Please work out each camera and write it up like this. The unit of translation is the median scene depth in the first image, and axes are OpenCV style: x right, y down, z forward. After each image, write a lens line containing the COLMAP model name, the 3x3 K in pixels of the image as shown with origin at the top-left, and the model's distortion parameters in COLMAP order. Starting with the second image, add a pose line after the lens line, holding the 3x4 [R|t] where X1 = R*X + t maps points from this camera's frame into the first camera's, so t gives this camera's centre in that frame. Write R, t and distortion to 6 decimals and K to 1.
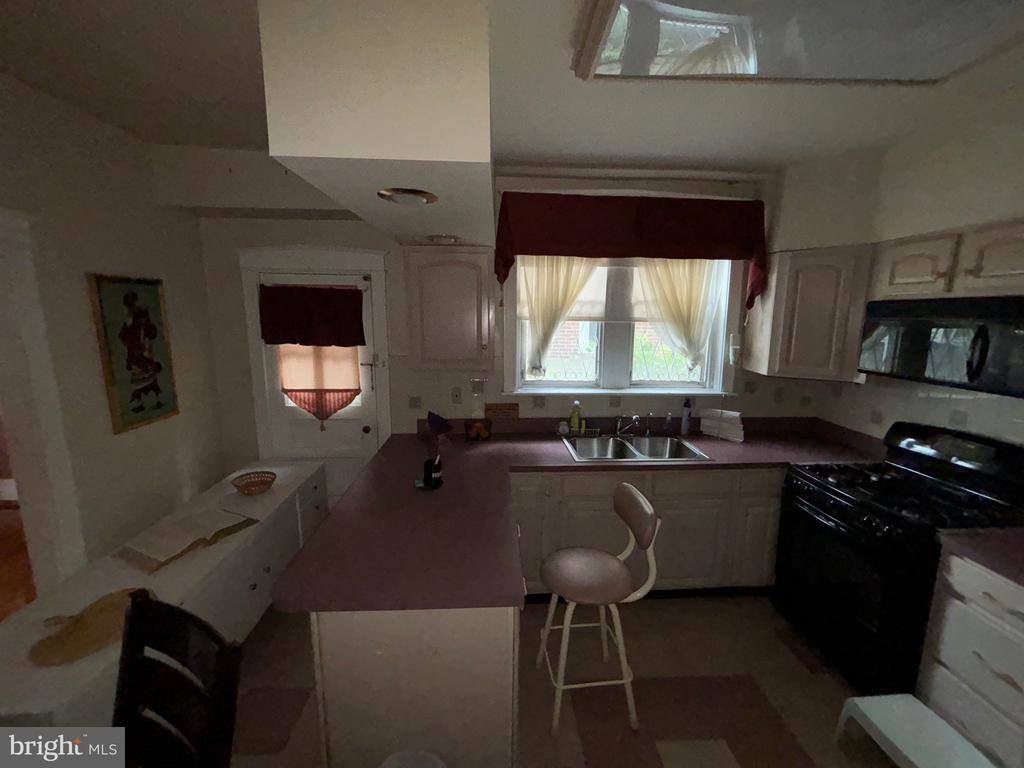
lens RADIAL K [[414.3, 0, 508.3], [0, 414.3, 384.5], [0, 0, 1]] dist [-0.001602, 0.000636]
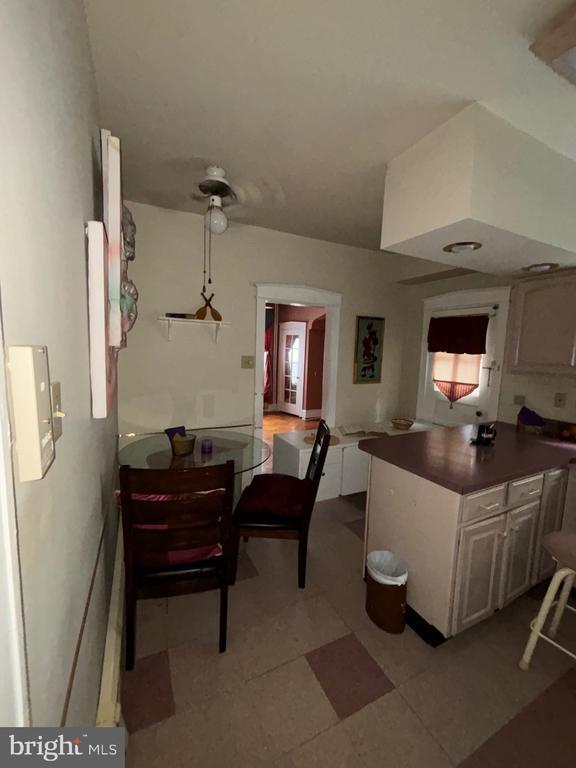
lens RADIAL K [[310.7, 0, 291.1], [0, 310.7, 382.3], [0, 0, 1]] dist [-0.001602, 0.000636]
pose [[0.428610, 0.100870, -0.897841, 0.372940], [-0.178479, 0.983618, 0.025304, 0.104728], [0.885685, 0.149400, 0.439592, -0.058815]]
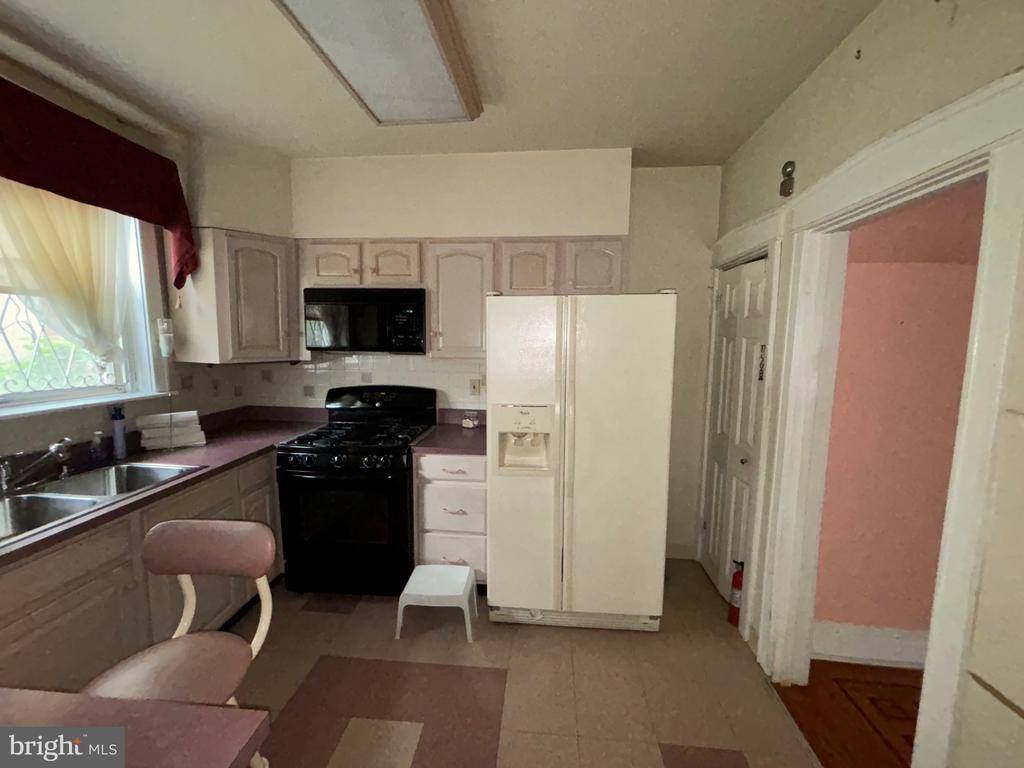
lens RADIAL K [[414.3, 0, 515.4], [0, 414.3, 386.4], [0, 0, 1]] dist [-0.001602, 0.000636]
pose [[0.120314, -0.123358, 0.985042, -0.196022], [0.155217, 0.982384, 0.104067, 0.033829], [-0.980527, 0.140374, 0.137342, 0.248068]]
